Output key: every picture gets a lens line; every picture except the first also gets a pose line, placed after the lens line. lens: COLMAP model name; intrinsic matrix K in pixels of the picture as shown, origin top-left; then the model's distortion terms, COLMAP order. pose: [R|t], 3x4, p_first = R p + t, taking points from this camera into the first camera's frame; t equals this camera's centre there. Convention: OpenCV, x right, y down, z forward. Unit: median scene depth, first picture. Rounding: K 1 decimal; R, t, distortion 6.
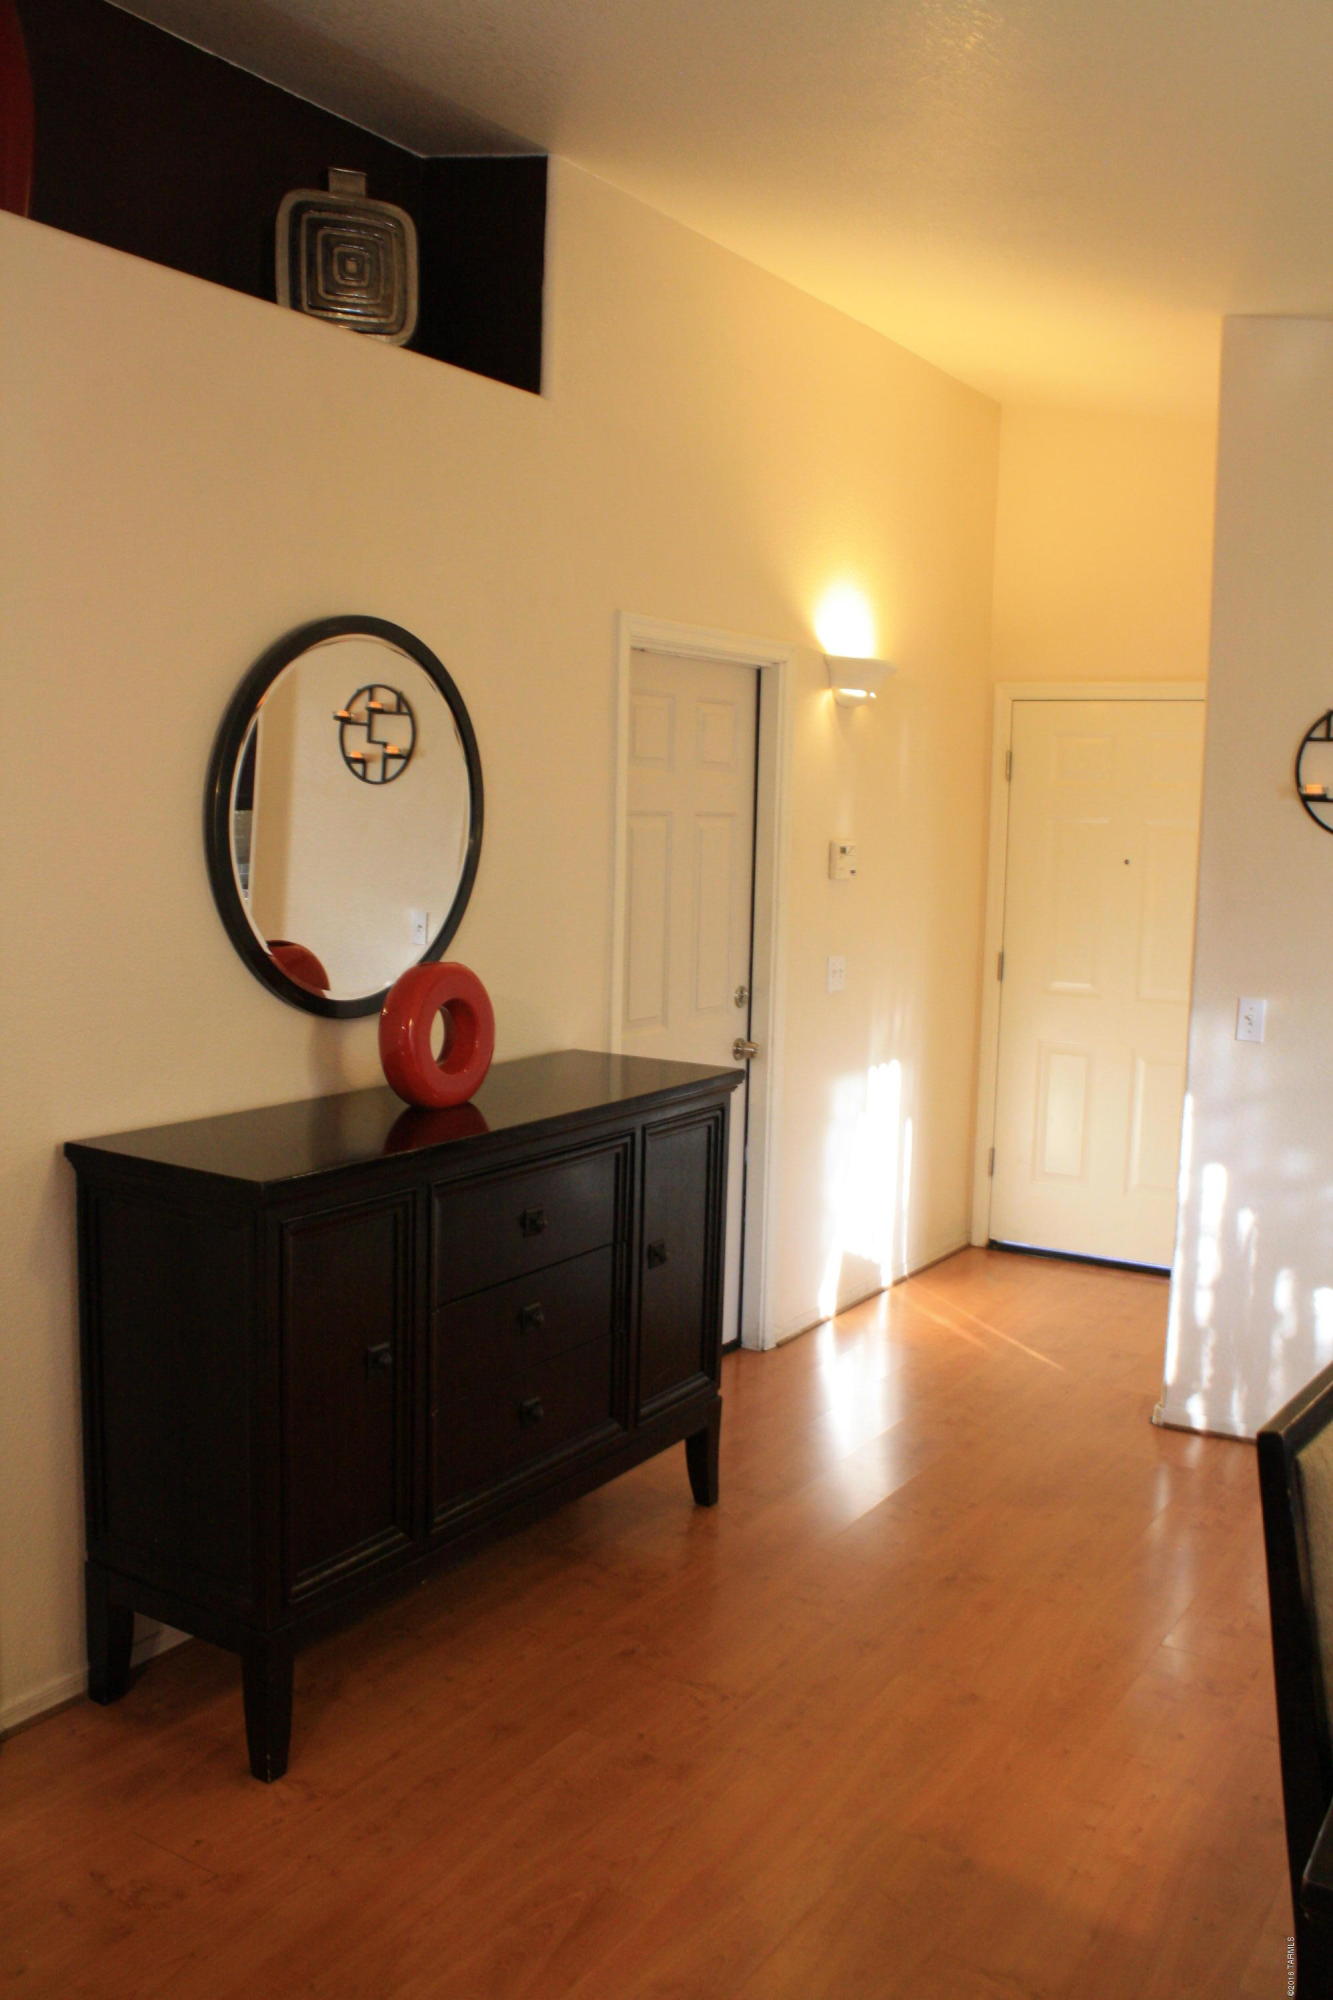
lens RADIAL K [[1737.1, 0, 693.5], [0, 1737.1, 1057.6], [0, 0, 1]] dist [-0.155315, 0.123658]
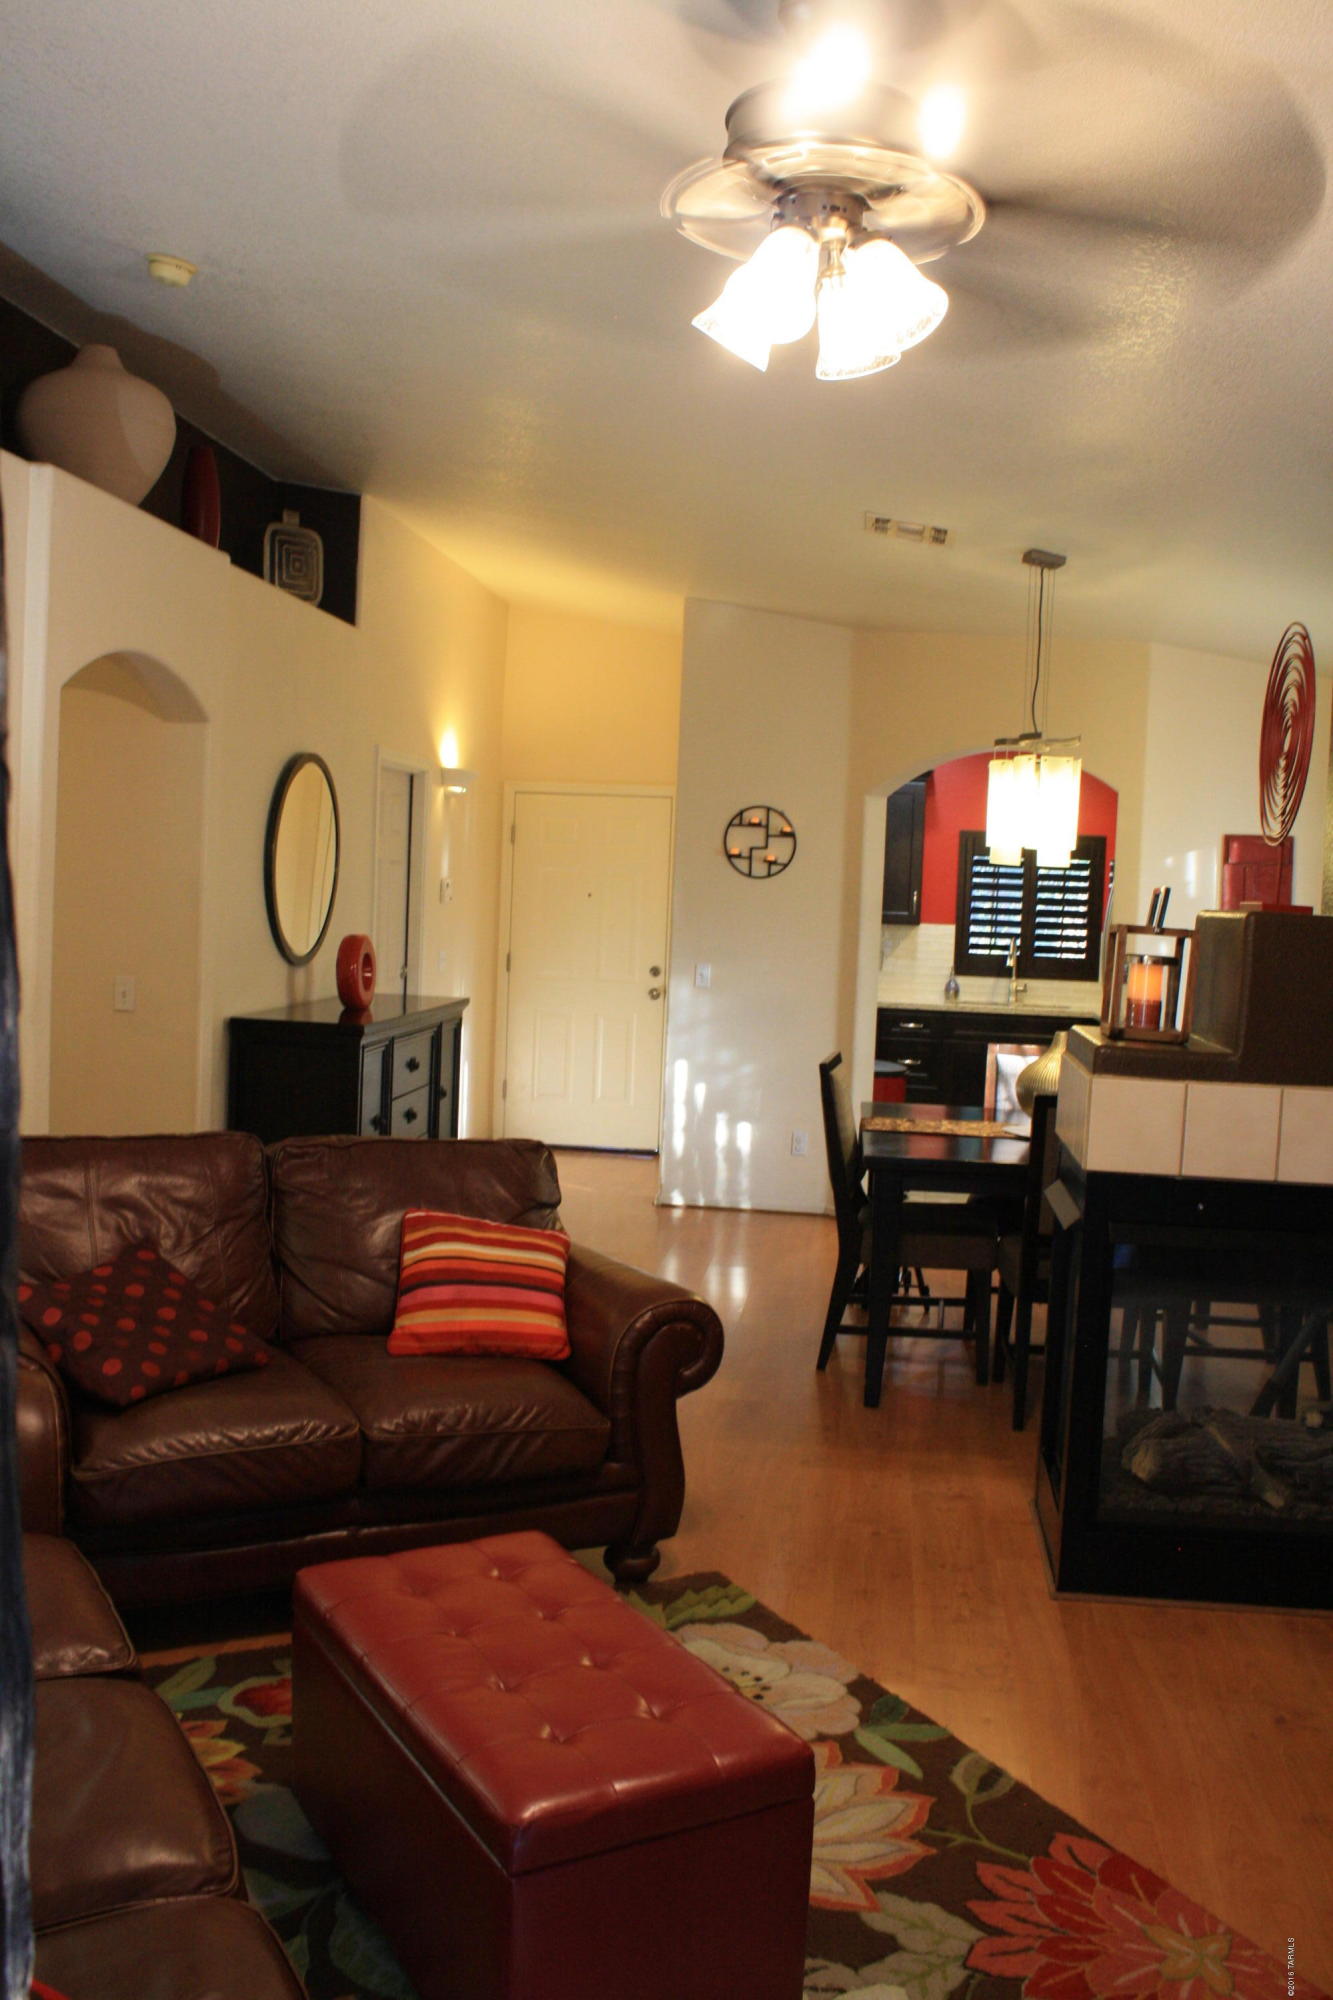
lens RADIAL K [[1701.0, 0, 654.5], [0, 1701.0, 987.3], [0, 0, 1]] dist [-0.154782, 0.122205]
pose [[0.914716, -0.008205, 0.404014, -0.468209], [0.038039, 0.997103, -0.065874, 0.110314], [-0.402303, 0.075625, 0.912378, -0.654141]]
